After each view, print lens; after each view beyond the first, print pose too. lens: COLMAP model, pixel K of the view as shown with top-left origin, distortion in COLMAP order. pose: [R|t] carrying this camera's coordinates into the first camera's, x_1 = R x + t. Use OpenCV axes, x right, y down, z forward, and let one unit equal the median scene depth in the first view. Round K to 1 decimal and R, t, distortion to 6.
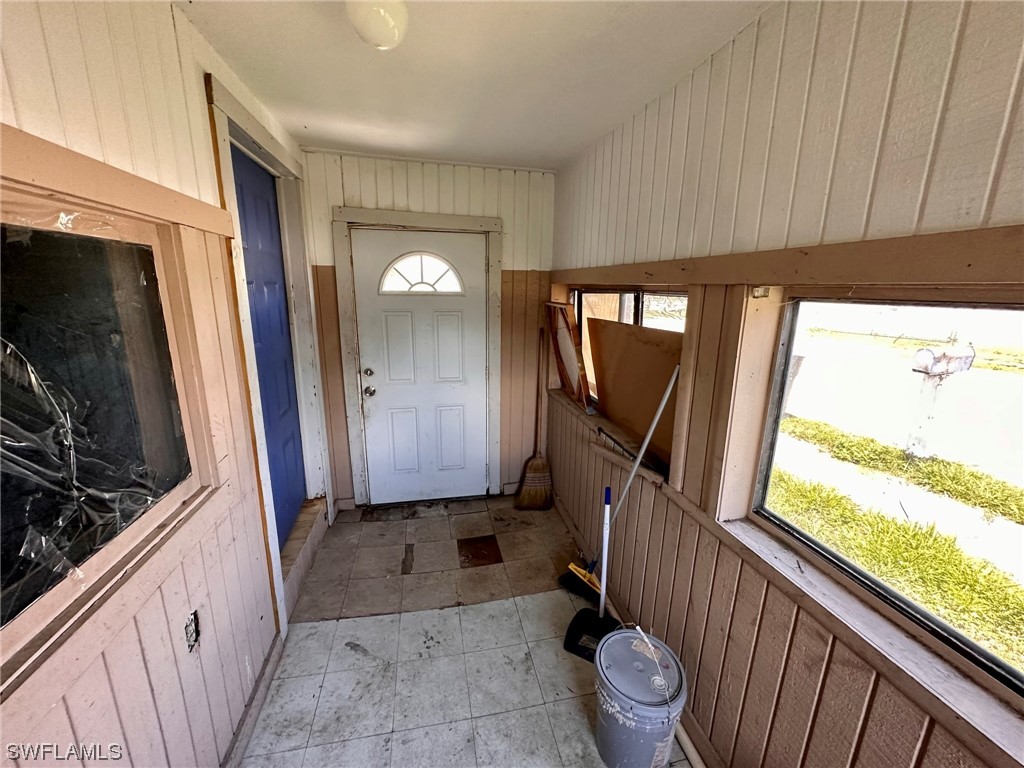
lens RADIAL K [[407.5, 0, 513.0], [0, 407.5, 383.9], [0, 0, 1]] dist [-0.008616, -0.000198]
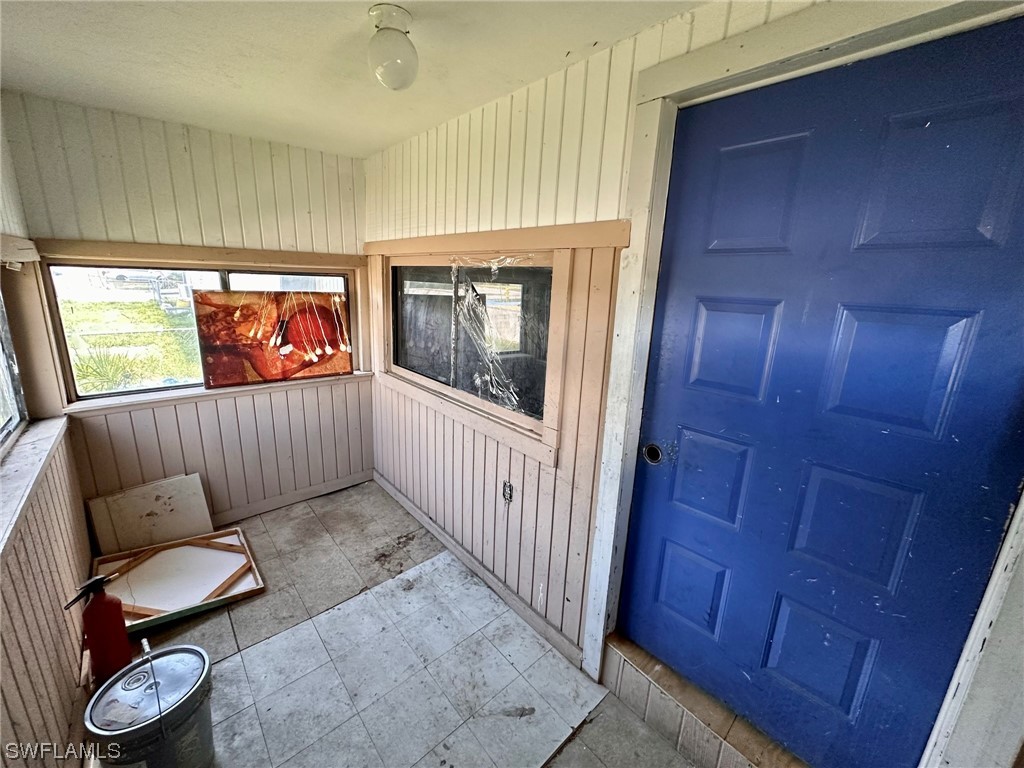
lens RADIAL K [[407.5, 0, 513.3], [0, 407.5, 385.0], [0, 0, 1]] dist [-0.008616, -0.000198]
pose [[-0.867925, 0.059406, -0.493130, 0.010635], [-0.175476, 0.892127, 0.416315, -0.396377], [0.464667, 0.447862, -0.763875, 1.639802]]
